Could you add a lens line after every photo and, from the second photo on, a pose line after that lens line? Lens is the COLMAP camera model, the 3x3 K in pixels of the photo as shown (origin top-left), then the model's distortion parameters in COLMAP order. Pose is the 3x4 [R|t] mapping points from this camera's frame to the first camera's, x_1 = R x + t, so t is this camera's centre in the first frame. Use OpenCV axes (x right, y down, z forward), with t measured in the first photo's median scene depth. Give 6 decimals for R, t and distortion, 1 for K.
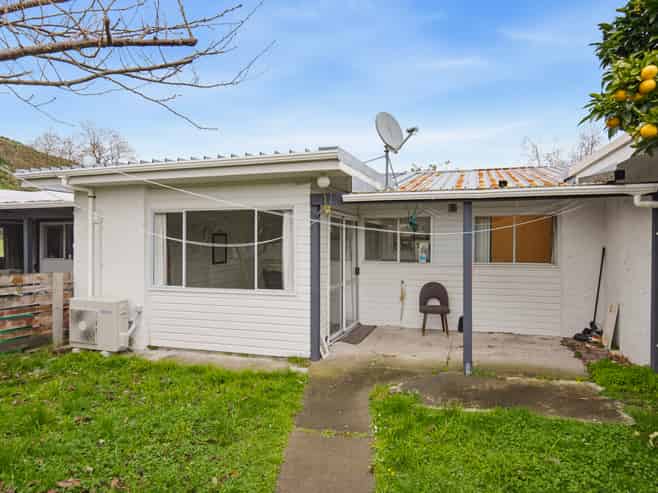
lens RADIAL K [[427.4, 0, 329.0], [0, 427.4, 246.5], [0, 0, 1]] dist [0.005652, -0.001210]
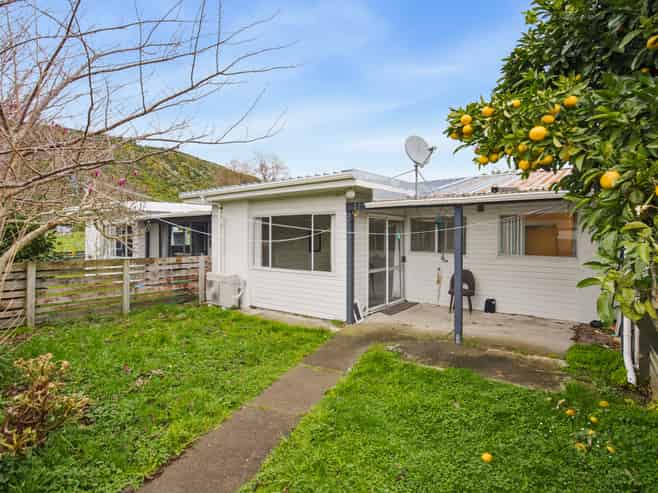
lens RADIAL K [[346.6, 0, 327.4], [0, 346.6, 236.7], [0, 0, 1]] dist [-0.002853, 0.000343]
pose [[0.945169, 0.000865, -0.326582, 0.252223], [-0.001461, 0.999998, -0.001578, -0.011046], [0.326580, 0.001969, 0.945168, -0.073680]]
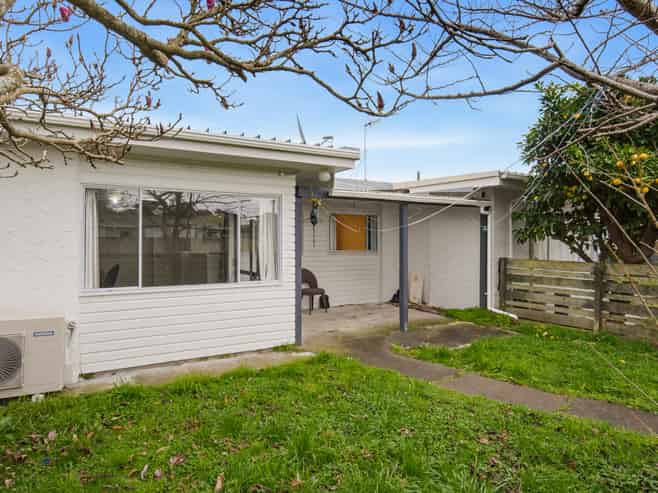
lens RADIAL K [[427.4, 0, 329.0], [0, 427.4, 246.5], [0, 0, 1]] dist [0.005652, -0.001210]
pose [[0.666356, -0.010886, 0.745554, -0.726899], [-0.001617, 0.999870, 0.016044, 0.007803], [-0.745632, -0.011897, 0.666252, 0.238820]]
